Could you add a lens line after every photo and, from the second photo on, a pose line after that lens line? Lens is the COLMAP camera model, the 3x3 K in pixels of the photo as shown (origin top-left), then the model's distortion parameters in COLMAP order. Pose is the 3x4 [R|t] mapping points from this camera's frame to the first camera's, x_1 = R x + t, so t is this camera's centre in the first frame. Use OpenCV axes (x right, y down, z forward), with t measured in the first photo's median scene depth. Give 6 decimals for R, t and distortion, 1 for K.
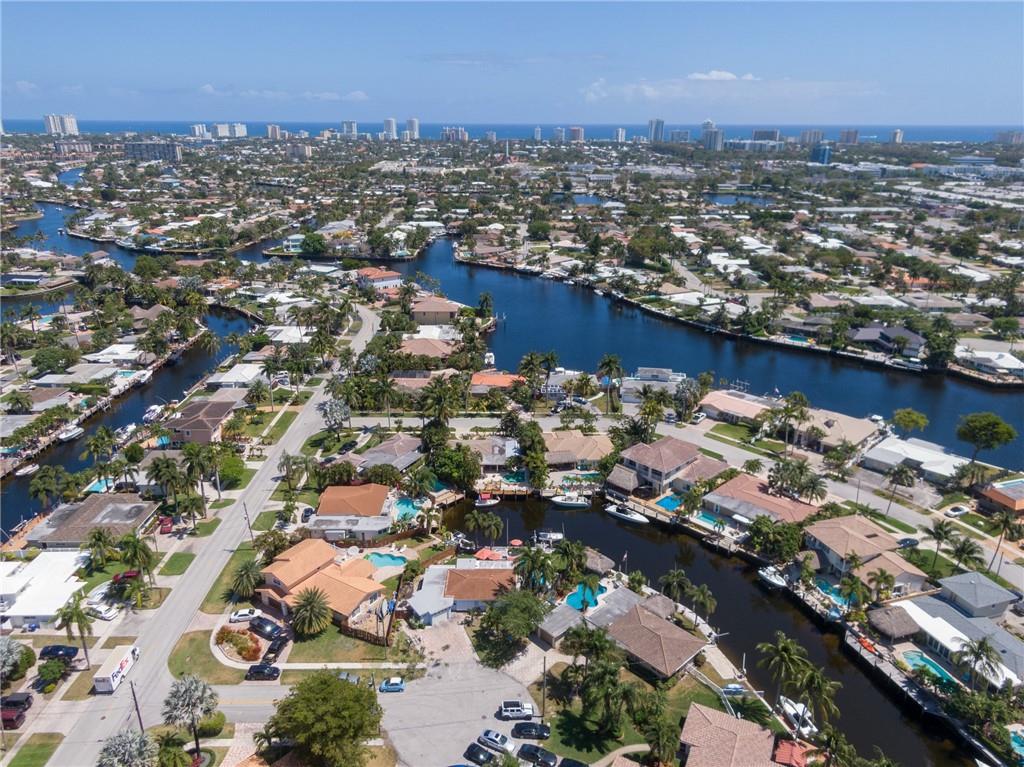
lens RADIAL K [[709.7, 0, 512.0], [0, 709.7, 383.5], [0, 0, 1]] dist [0.005987, -0.004708]
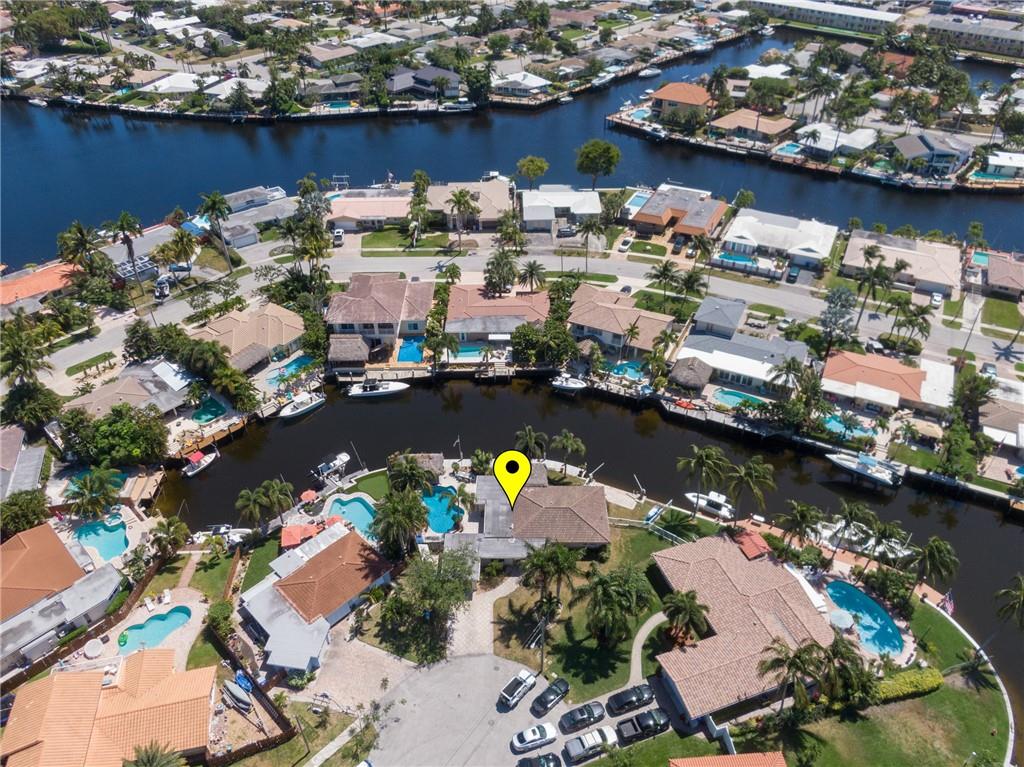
lens RADIAL K [[730.2, 0, 512.0], [0, 730.2, 383.5], [0, 0, 1]] dist [0.001912, -0.008595]
pose [[0.696282, -0.454024, 0.555926, -0.191600], [0.259505, 0.881363, 0.394787, -0.110001], [-0.669215, -0.130617, 0.731499, 0.281065]]
